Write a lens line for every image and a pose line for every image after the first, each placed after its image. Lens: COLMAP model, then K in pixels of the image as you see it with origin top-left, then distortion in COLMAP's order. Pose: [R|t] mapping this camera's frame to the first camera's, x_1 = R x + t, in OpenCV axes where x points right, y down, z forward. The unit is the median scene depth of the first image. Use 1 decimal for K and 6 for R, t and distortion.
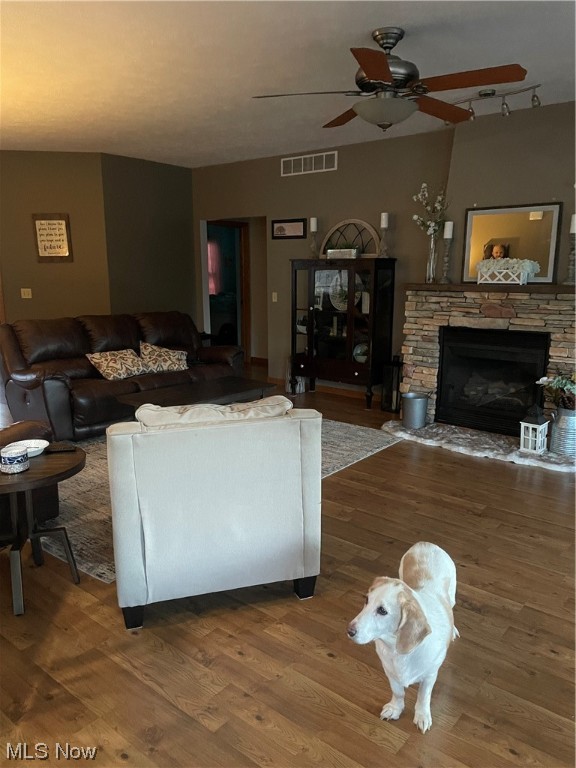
lens RADIAL K [[579.9, 0, 288.3], [0, 579.9, 385.5], [0, 0, 1]] dist [0.009094, 0.000382]
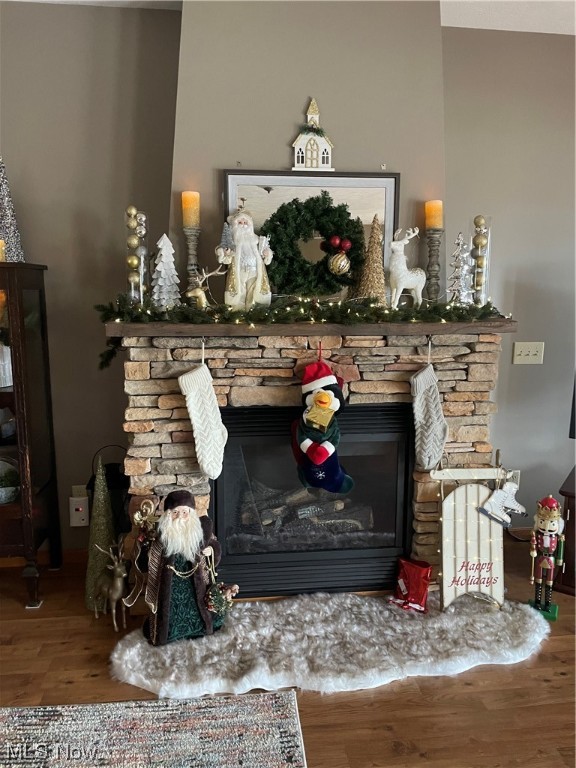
lens RADIAL K [[579.9, 0, 289.6], [0, 579.9, 380.2], [0, 0, 1]] dist [0.009094, 0.000382]
pose [[0.698896, -0.114062, 0.706070, -0.026568], [0.134534, 0.990545, 0.026851, -0.131207], [-0.702456, 0.076224, 0.707633, 0.623949]]
